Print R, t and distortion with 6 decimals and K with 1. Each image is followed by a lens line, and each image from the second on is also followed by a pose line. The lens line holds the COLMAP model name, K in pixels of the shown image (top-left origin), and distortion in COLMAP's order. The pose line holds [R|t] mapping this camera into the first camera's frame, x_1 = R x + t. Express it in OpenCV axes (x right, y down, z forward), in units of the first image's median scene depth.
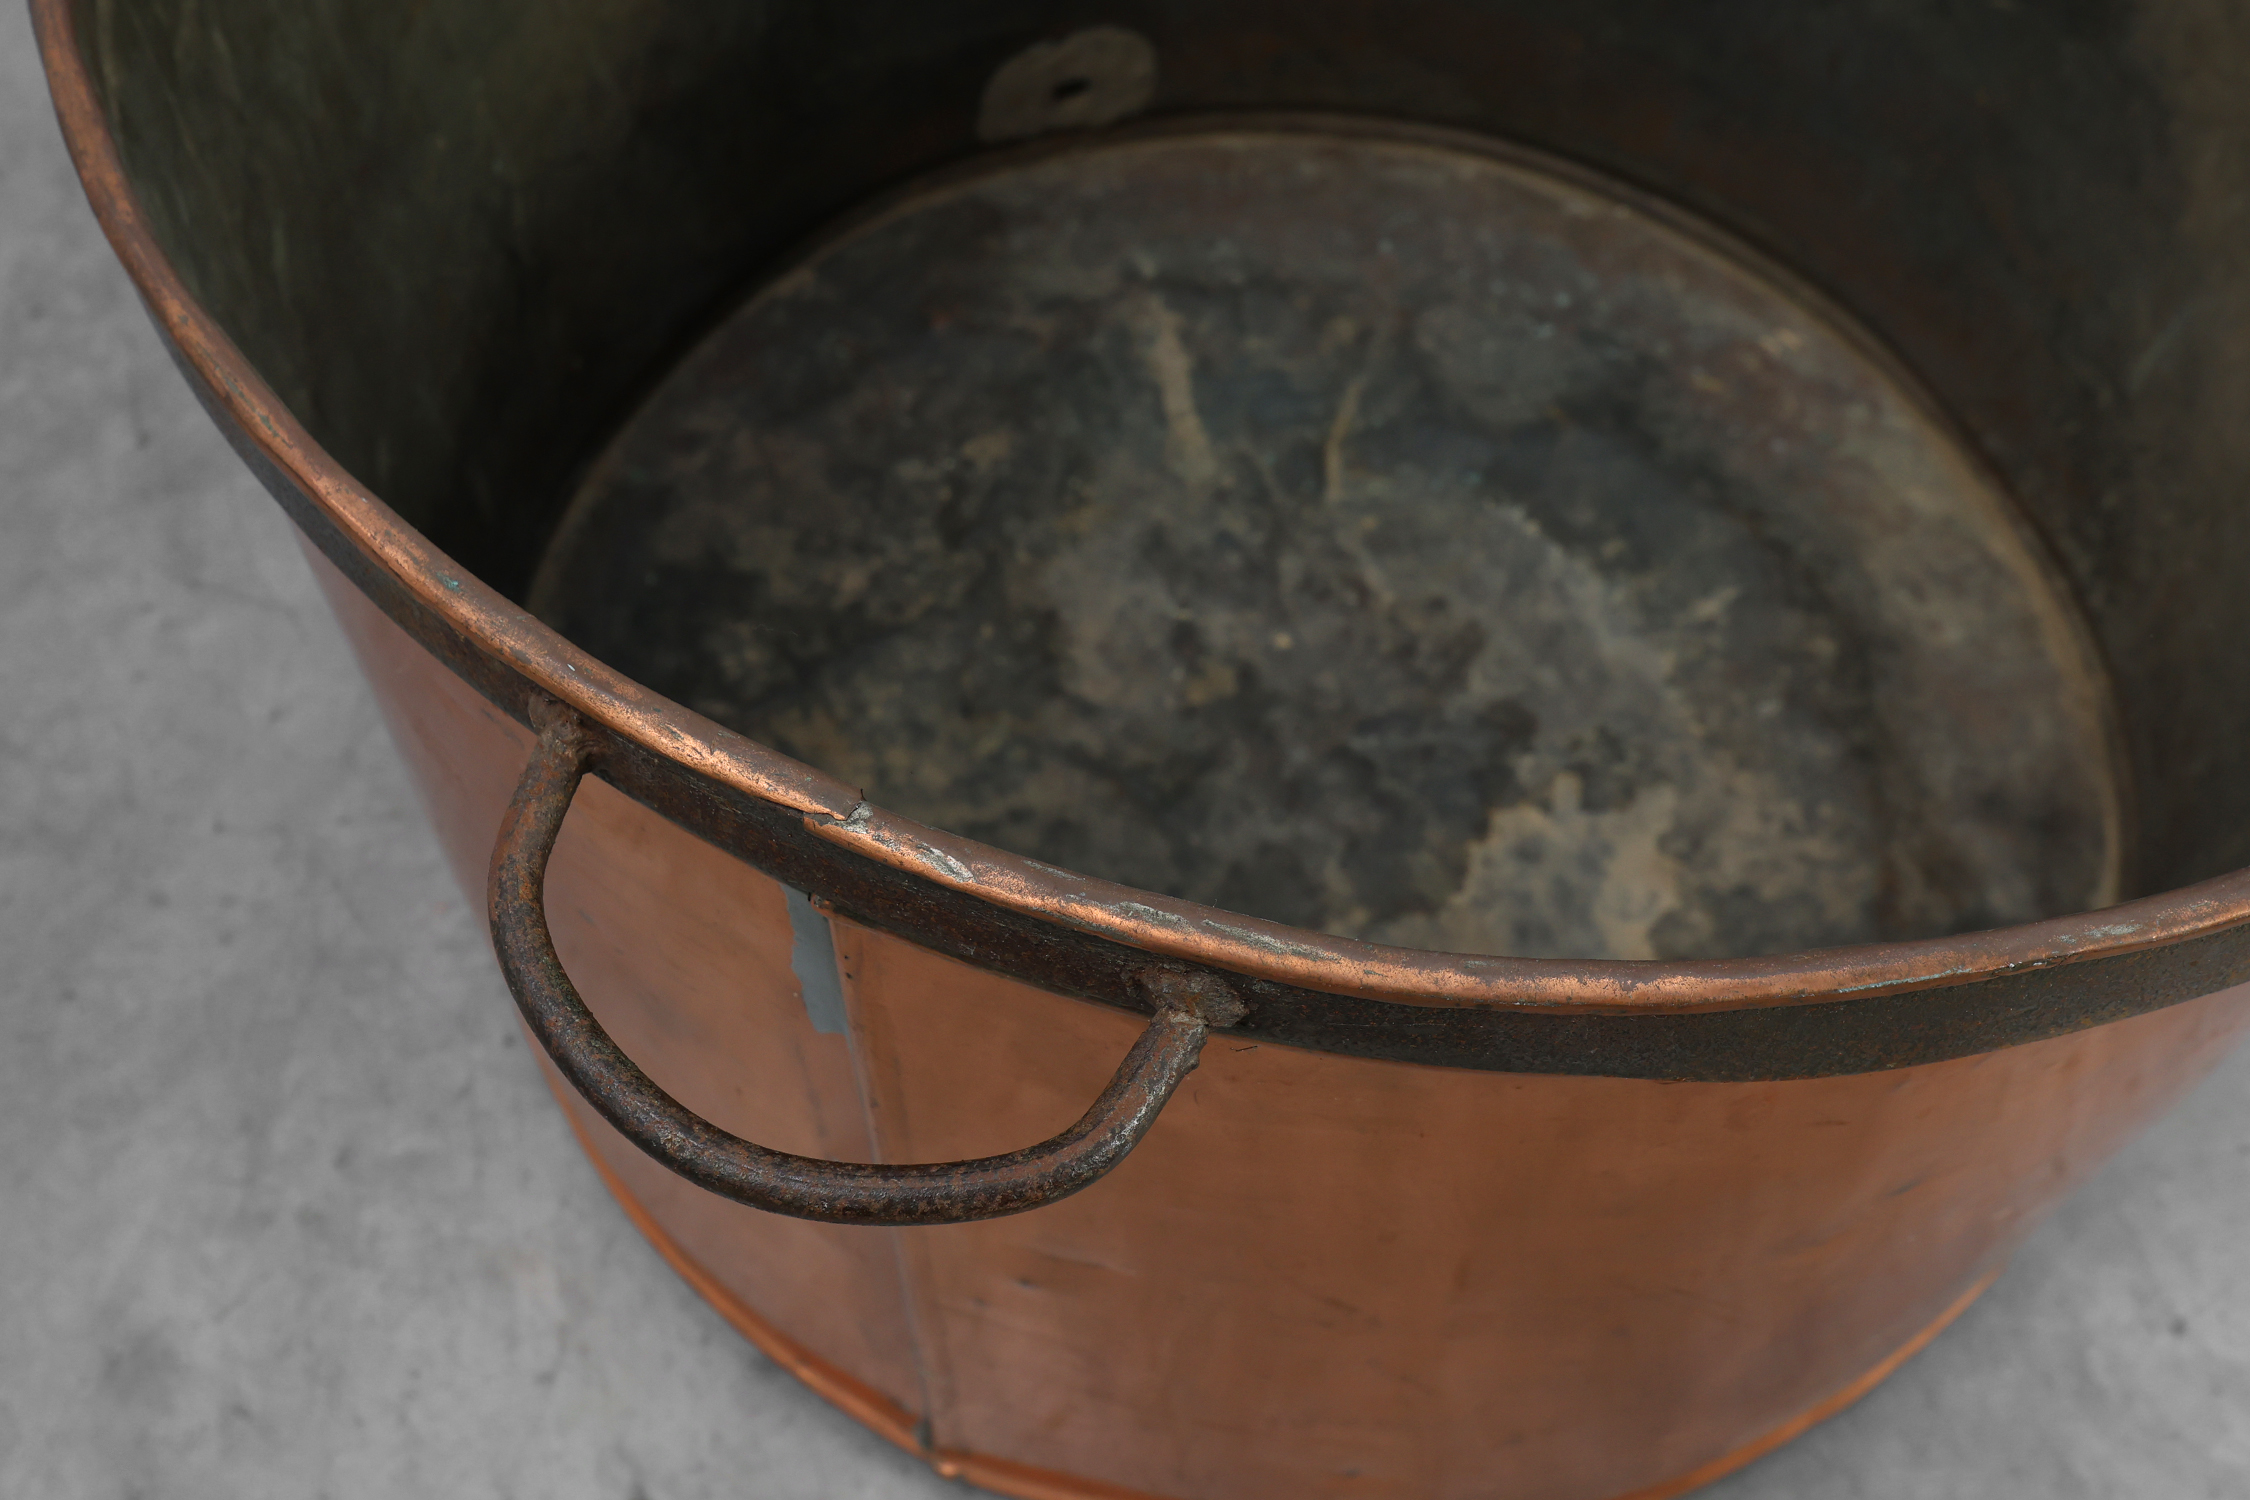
lens RADIAL K [[2401.0, 0, 1127.8], [0, 2401.0, 750.6], [0, 0, 1]] dist [-0.033255, 0.000000]
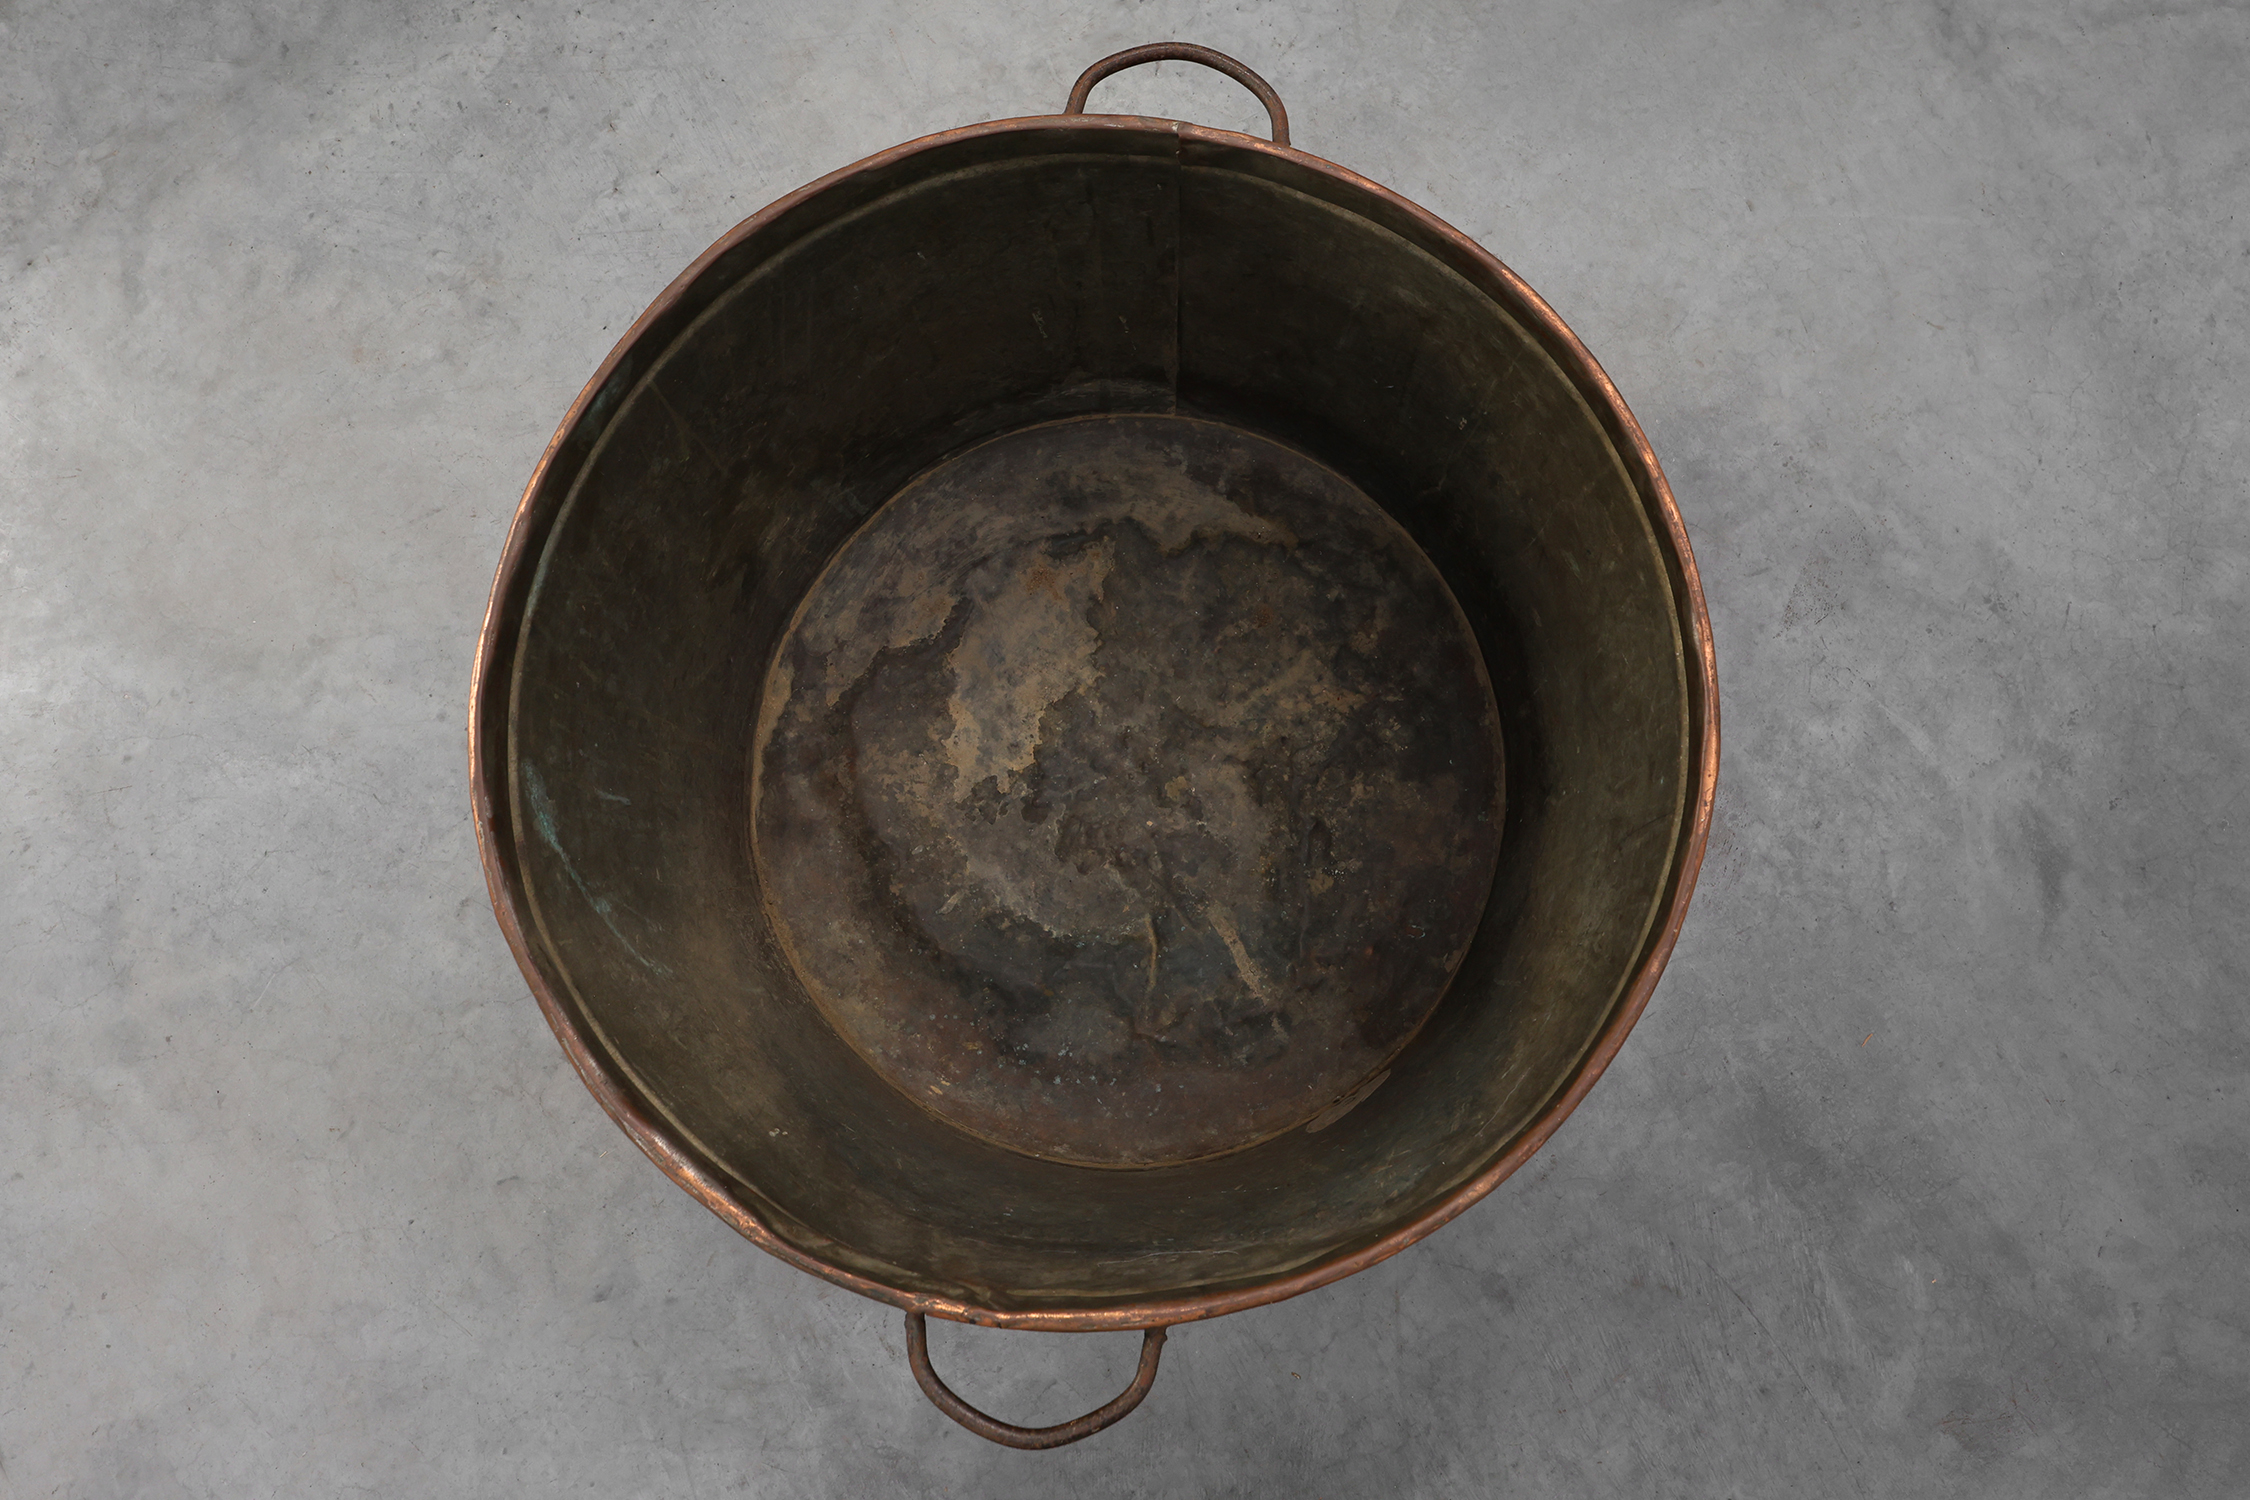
lens RADIAL K [[1532.1, 0, 1127.7], [0, 1532.1, 751.1], [0, 0, 1]] dist [0.003389, -0.000738]
pose [[-0.961937, 0.270715, -0.037295, 0.115518], [-0.237080, -0.758856, 0.606574, -0.797051], [0.135907, 0.592328, 0.794152, -0.089587]]
